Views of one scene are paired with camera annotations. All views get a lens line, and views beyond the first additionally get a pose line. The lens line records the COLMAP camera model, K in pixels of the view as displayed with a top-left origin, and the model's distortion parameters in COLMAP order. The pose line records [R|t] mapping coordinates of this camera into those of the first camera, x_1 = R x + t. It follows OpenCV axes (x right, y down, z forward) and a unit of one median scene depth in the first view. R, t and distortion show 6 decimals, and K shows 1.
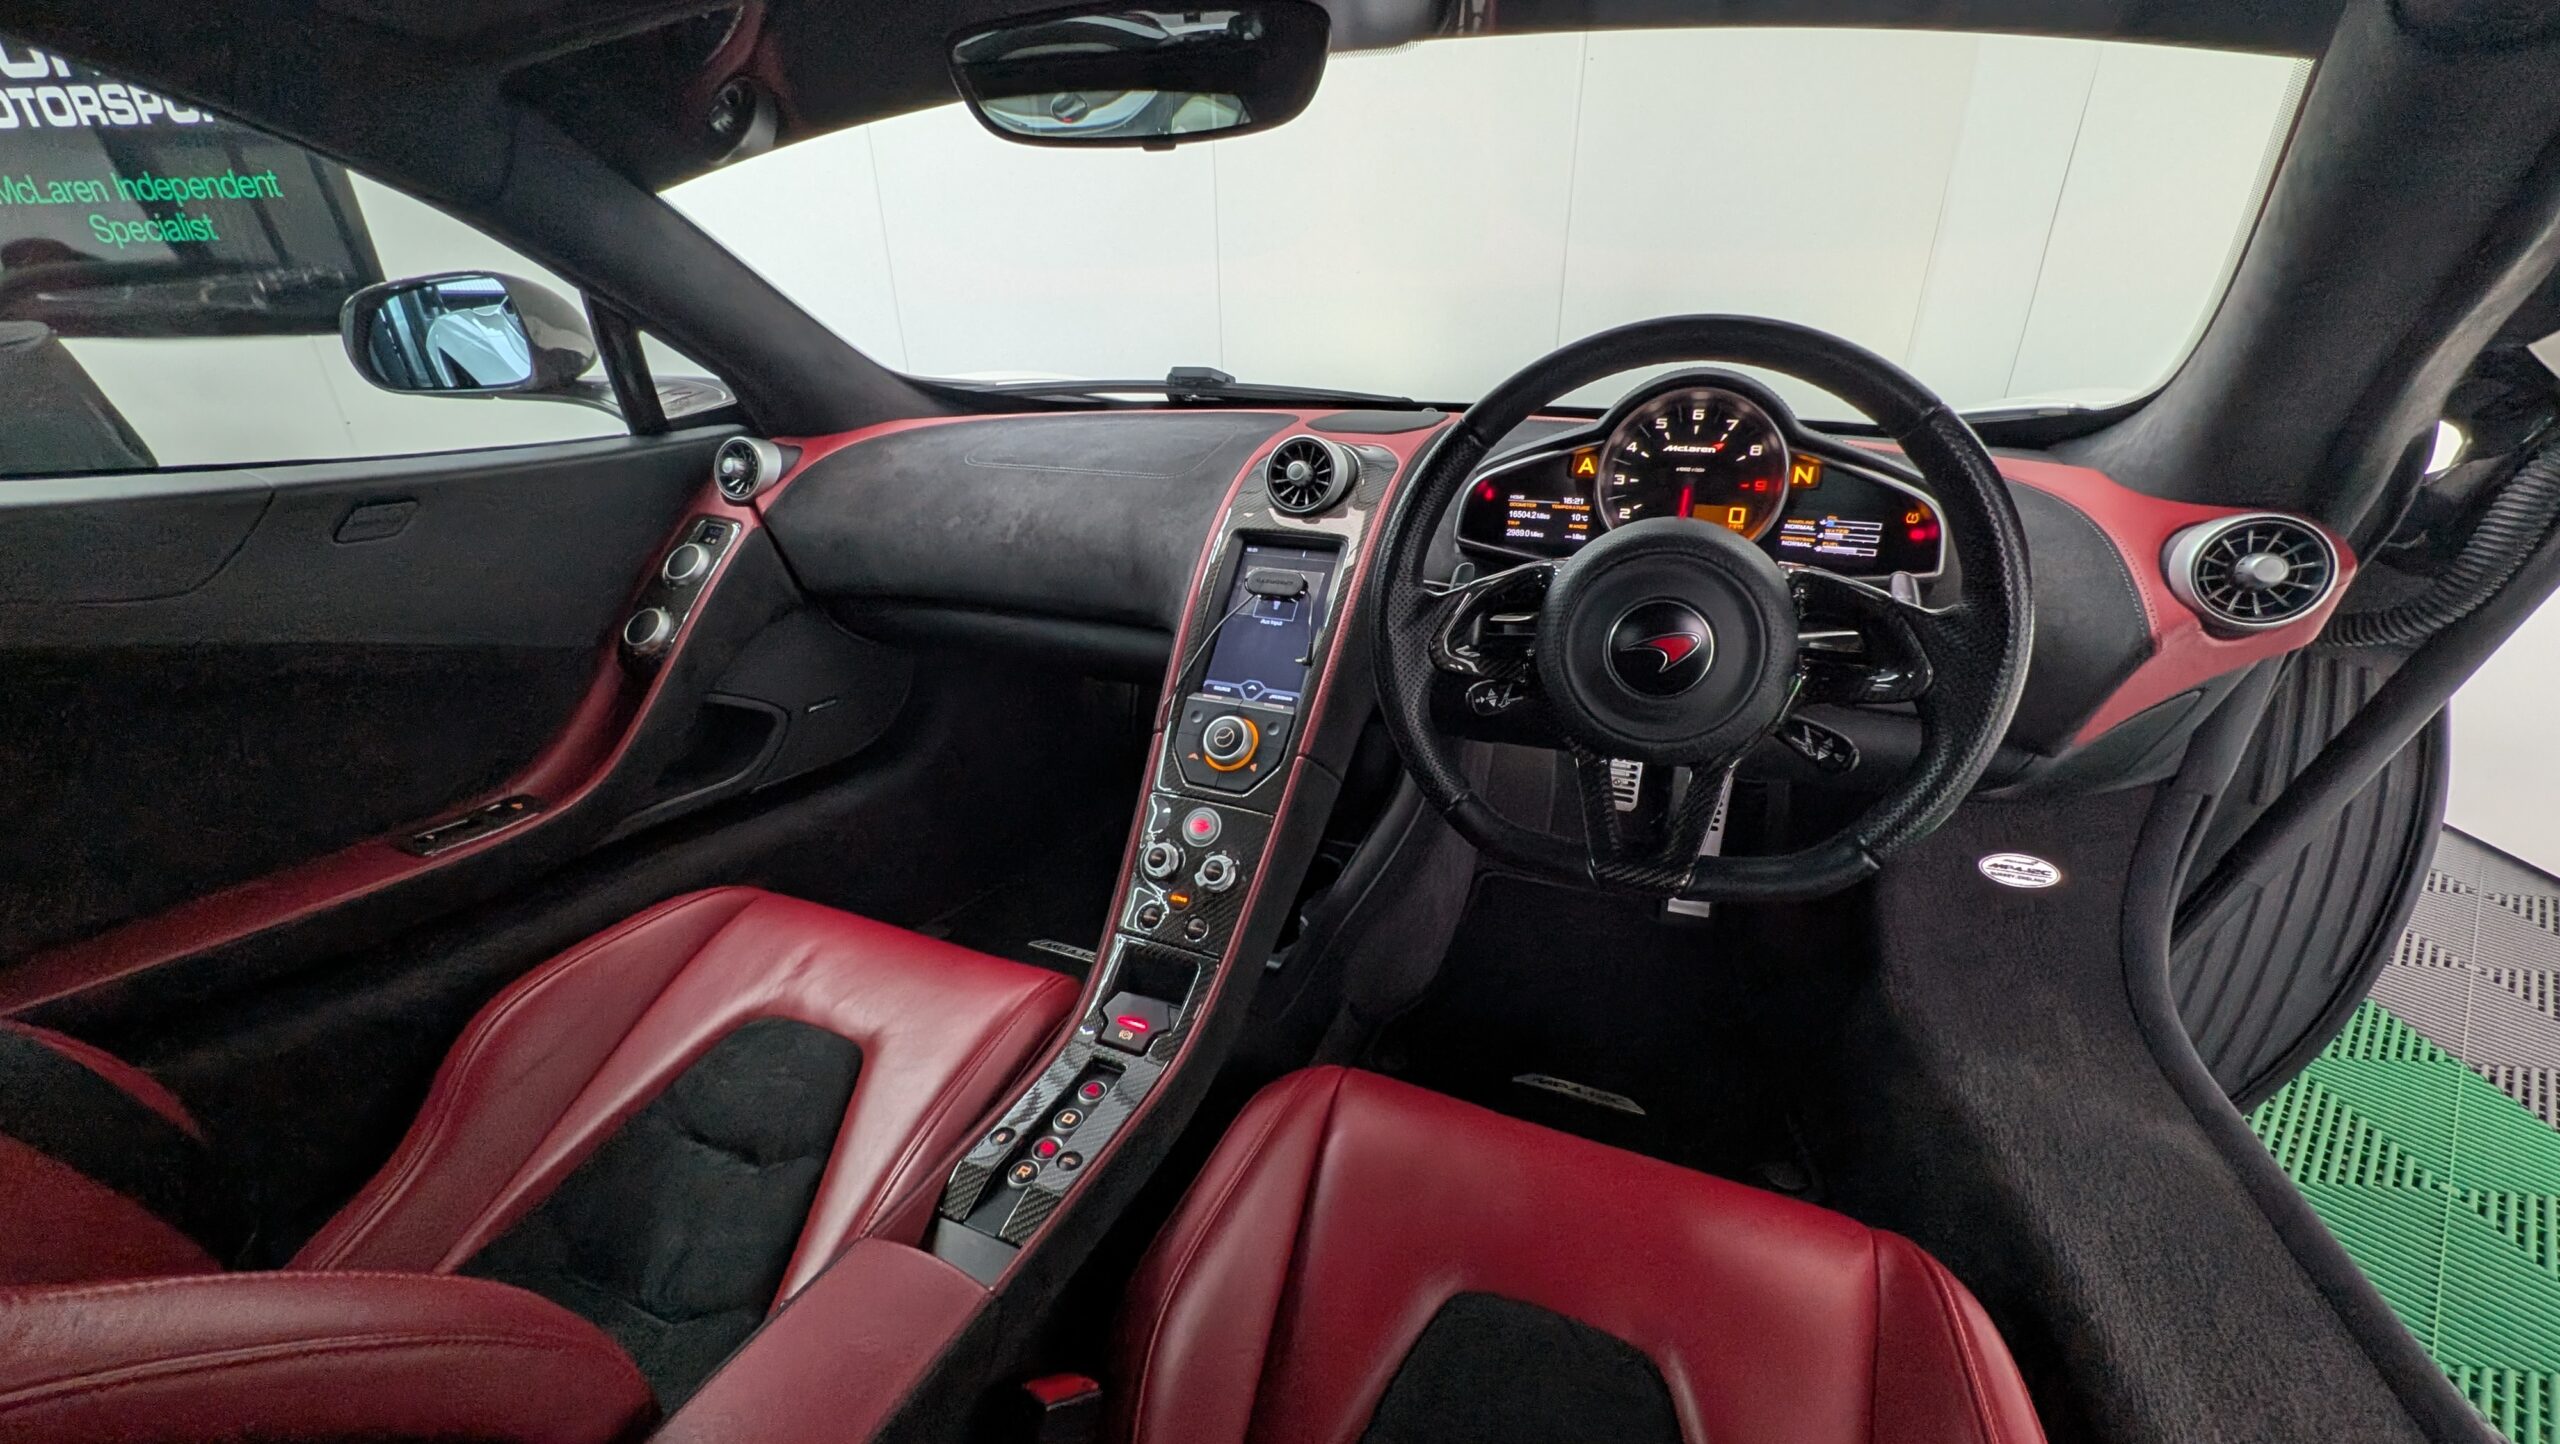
lens RADIAL K [[963.8, 0, 1284.3], [0, 963.8, 719.4], [0, 0, 1]] dist [0.003690, 0.000677]
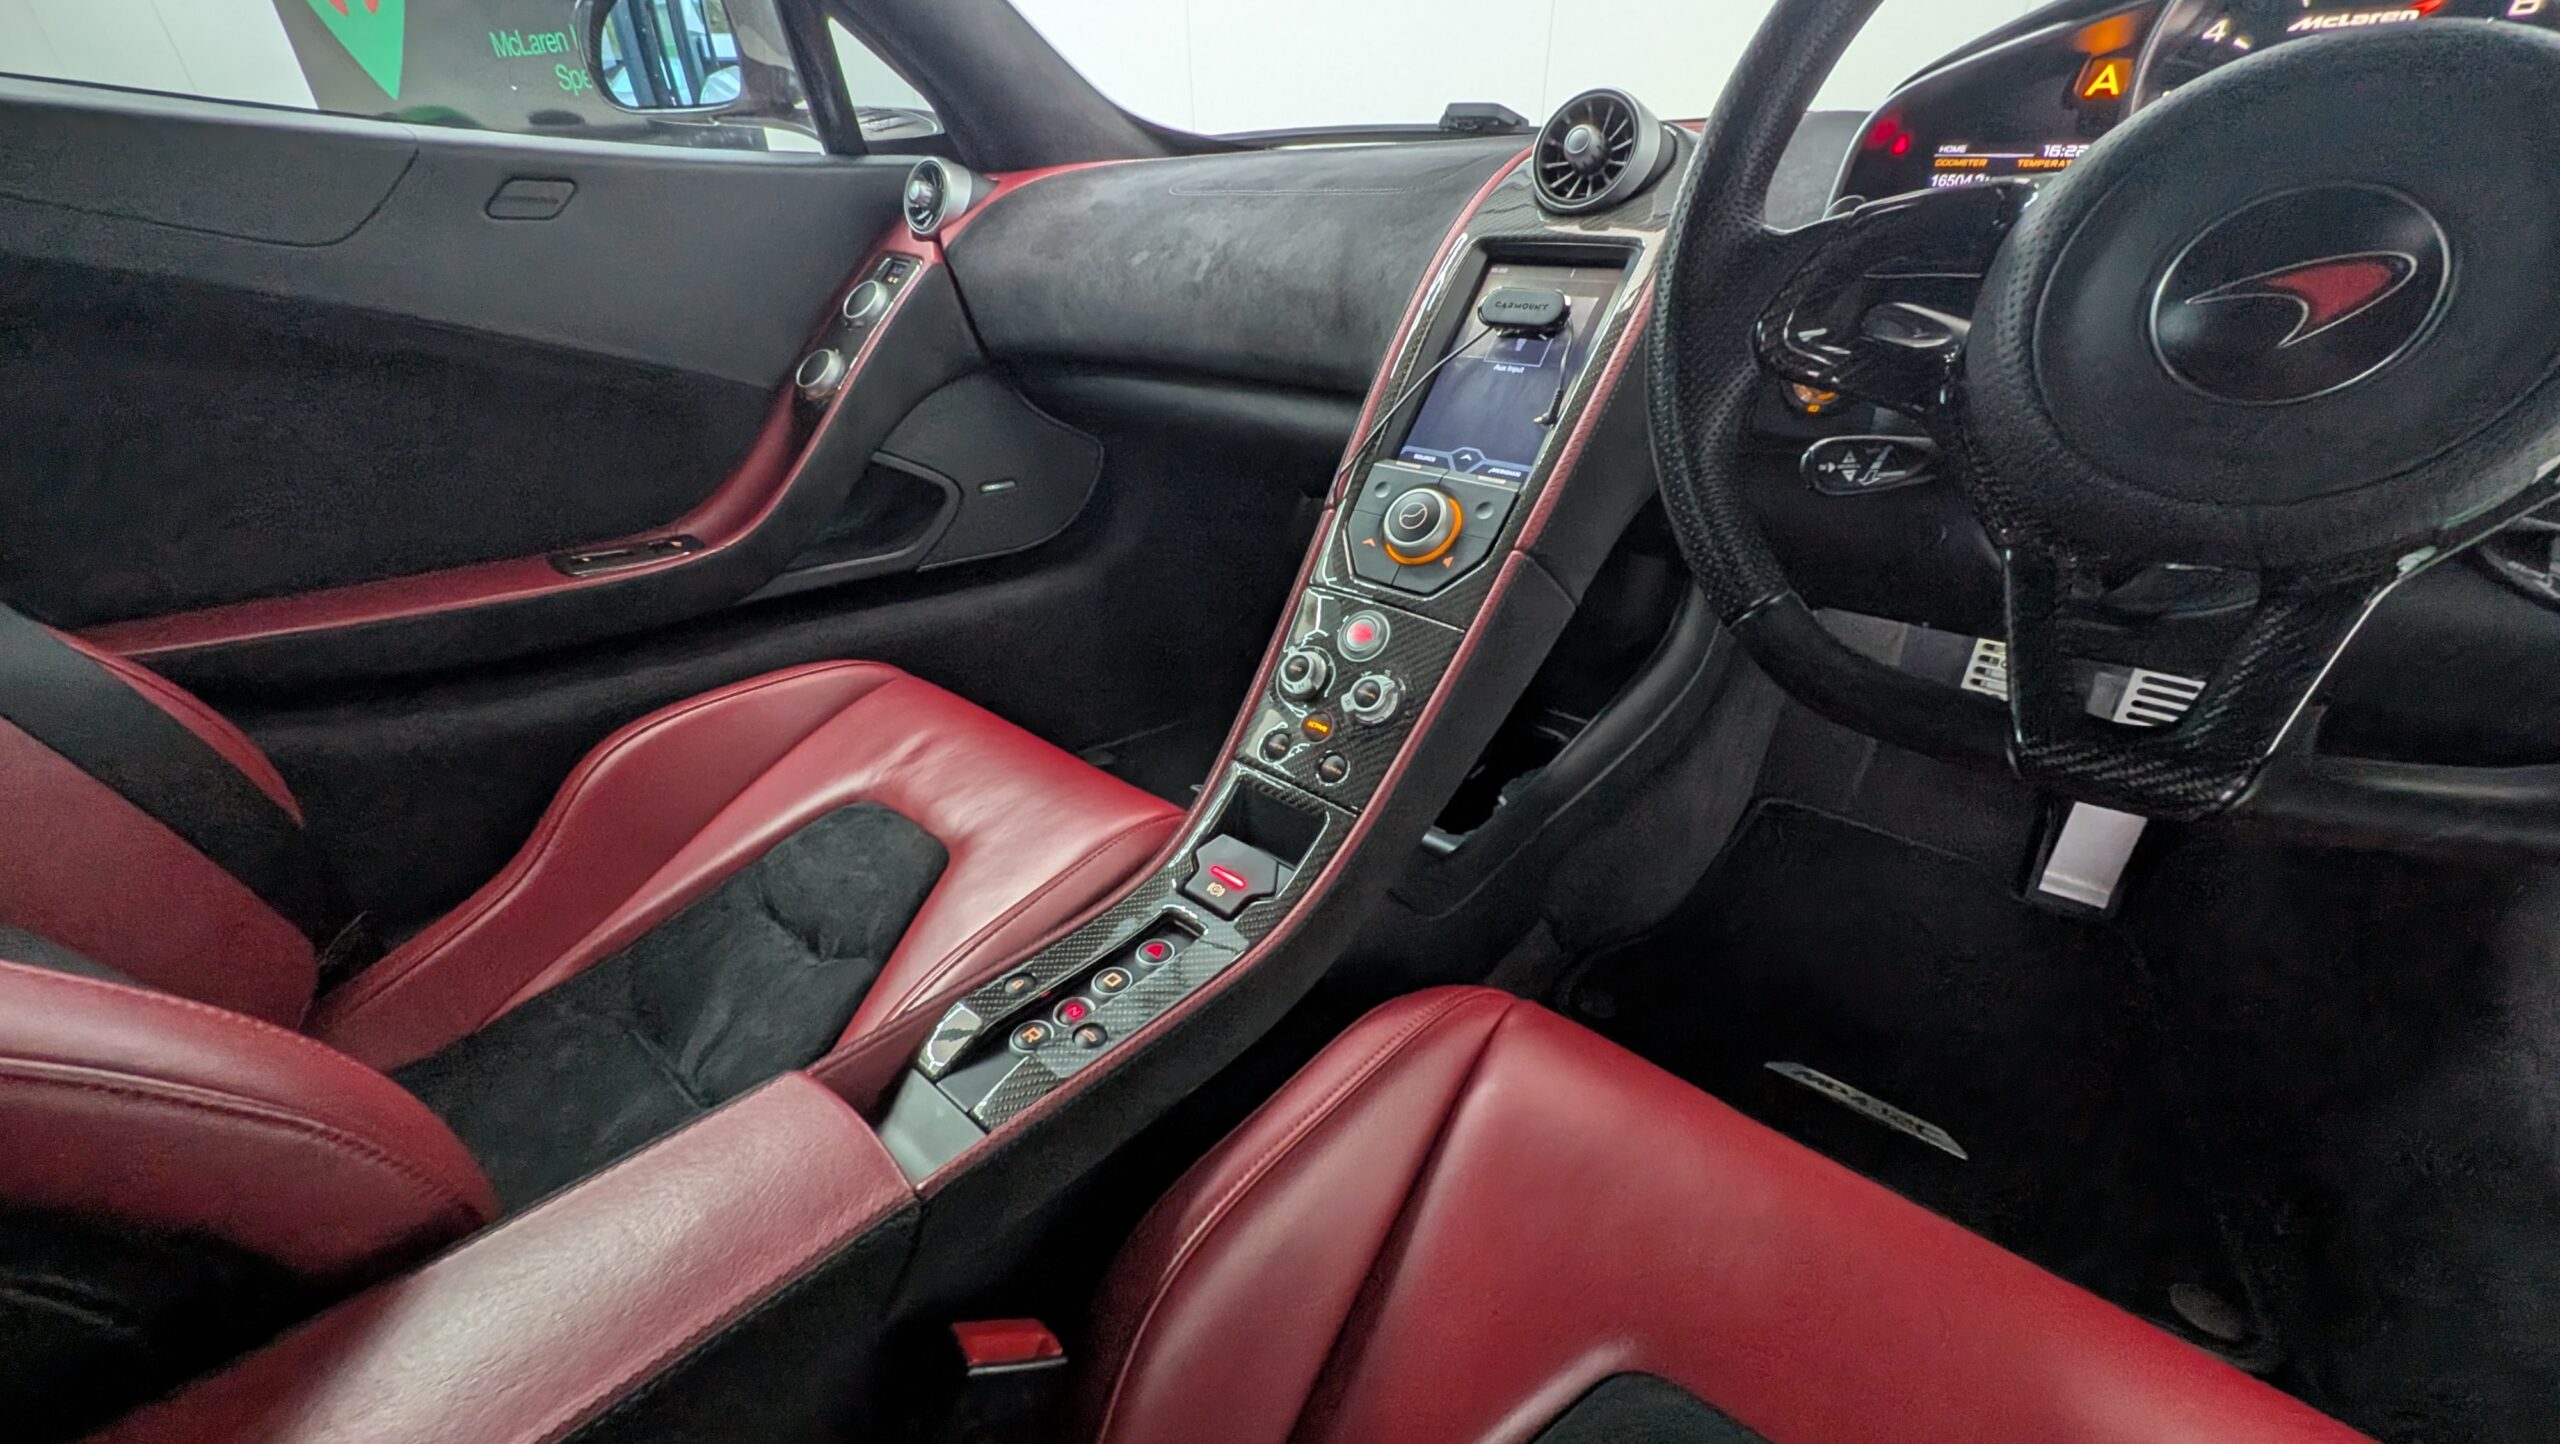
lens RADIAL K [[963.8, 0, 1279.0], [0, 963.8, 720.6], [0, 0, 1]] dist [0.003690, 0.000677]
pose [[0.954680, 0.143906, -0.260534, 0.049678], [-0.117820, 0.986562, 0.113197, 0.097650], [0.273322, -0.077371, 0.958806, 0.279973]]
